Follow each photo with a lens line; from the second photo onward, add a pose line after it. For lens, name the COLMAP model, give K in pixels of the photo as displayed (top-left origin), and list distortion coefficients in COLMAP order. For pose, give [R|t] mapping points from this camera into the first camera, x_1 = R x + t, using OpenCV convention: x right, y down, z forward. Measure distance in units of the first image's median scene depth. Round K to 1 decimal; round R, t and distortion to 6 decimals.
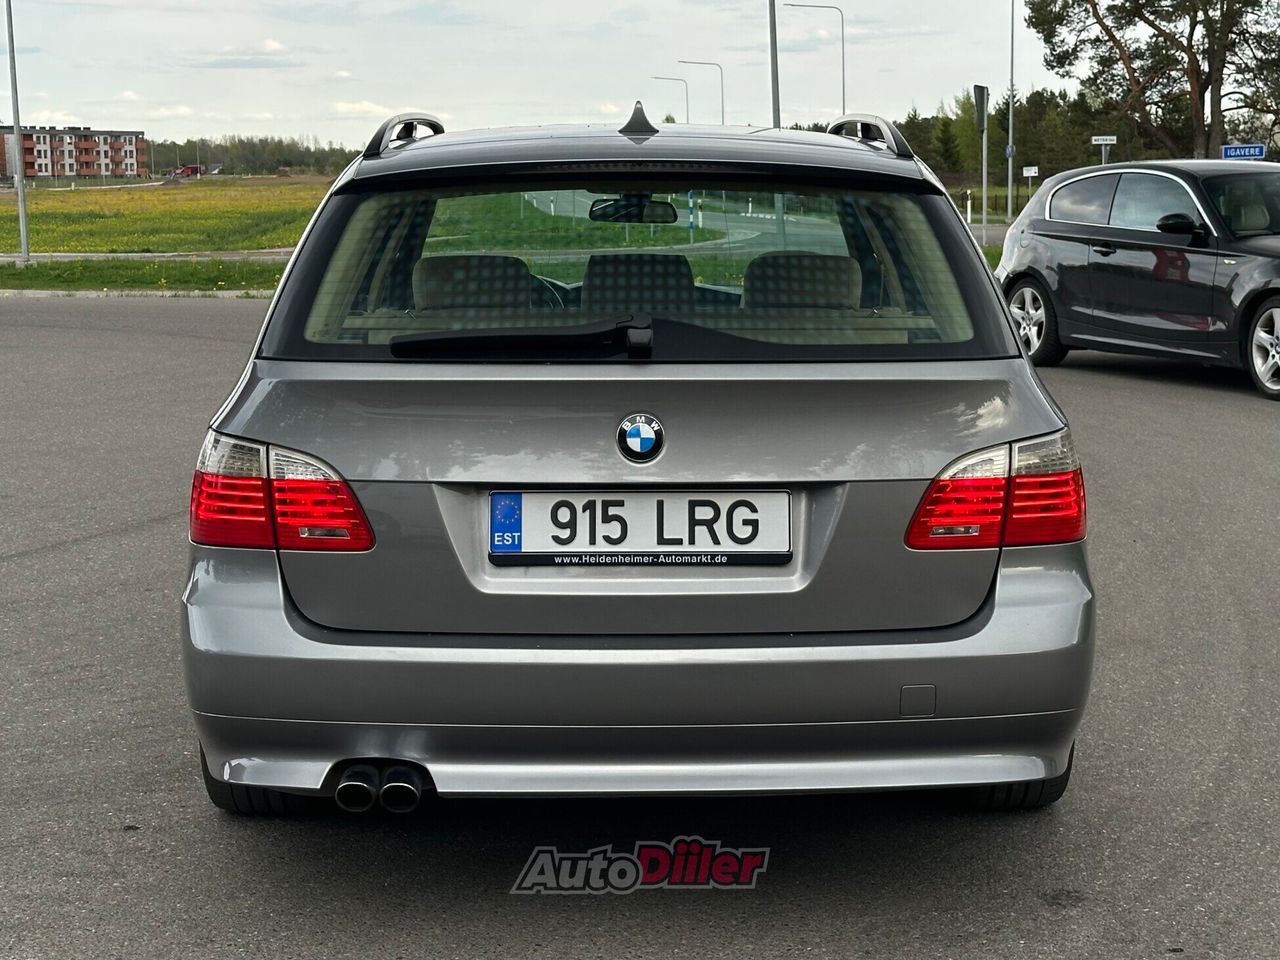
lens RADIAL K [[2010.9, 0, 645.2], [0, 2010.9, 480.1], [0, 0, 1]] dist [0.080259, 0.000000]
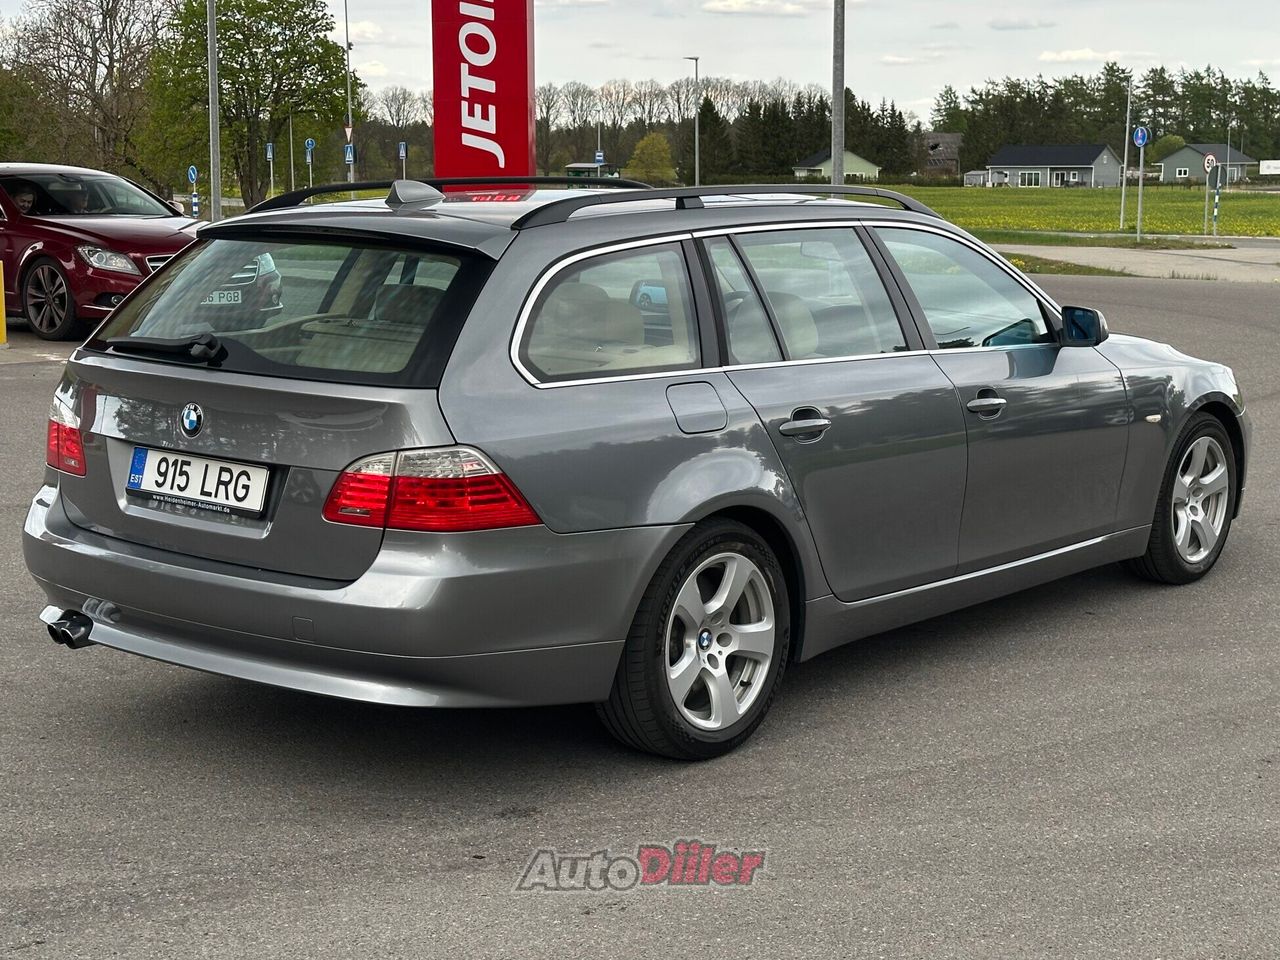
lens RADIAL K [[2010.9, 0, 643.2], [0, 2010.9, 476.4], [0, 0, 1]] dist [0.080259, 0.000000]
pose [[0.764094, 0.112795, -0.635167, 1.165374], [-0.094795, 0.993539, 0.062400, -0.101249], [0.638102, 0.012532, 0.769850, 0.086799]]
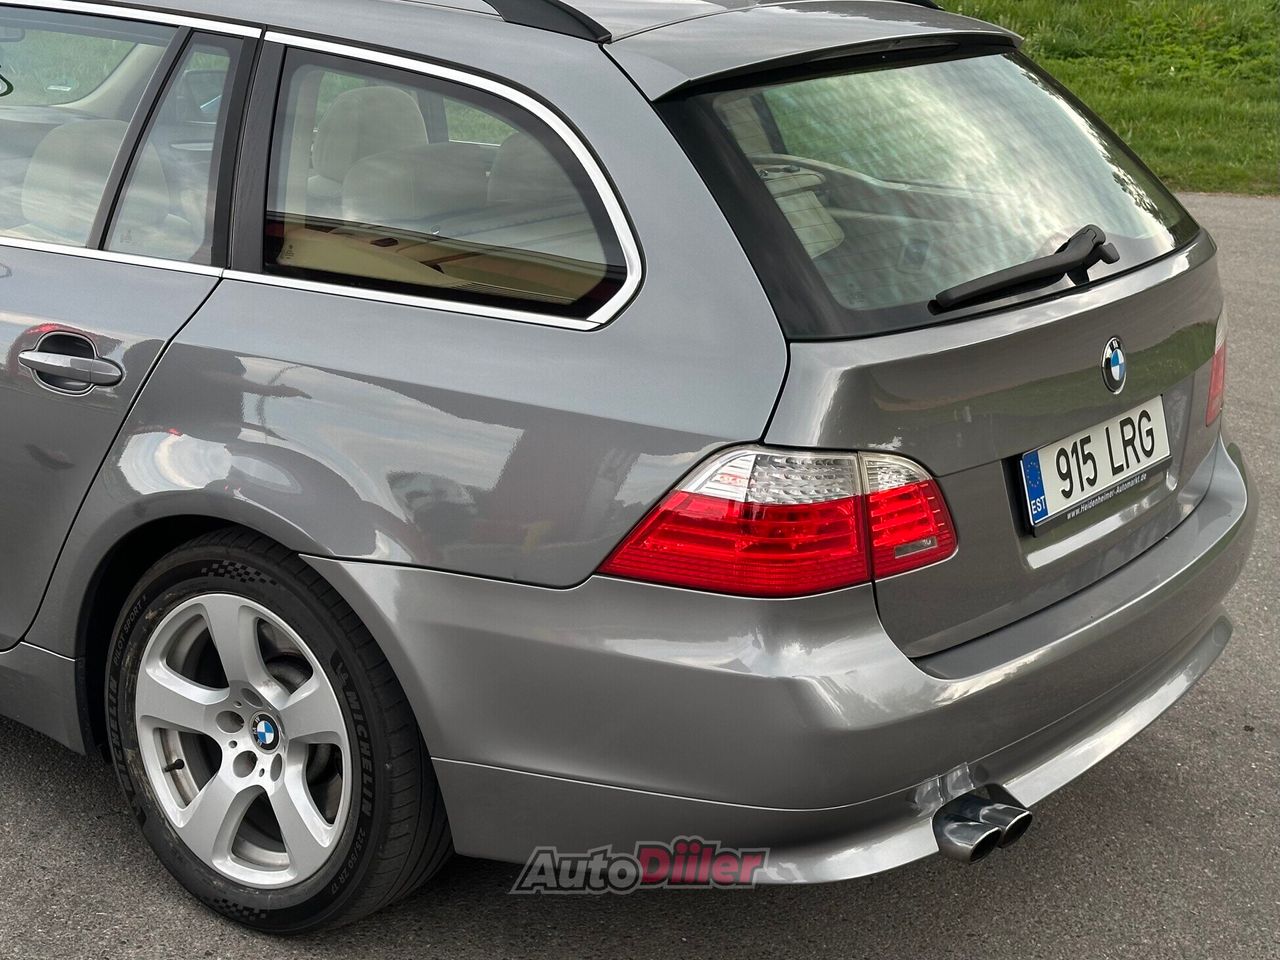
lens RADIAL K [[2019.8, 0, 574.2], [0, 2019.8, 456.0], [0, 0, 1]] dist [0.090383, 0.000000]
pose [[0.625814, -0.198703, 0.754238, -0.844741], [0.093096, 0.979122, 0.180705, -0.167139], [-0.774397, -0.042871, 0.631246, 0.603183]]
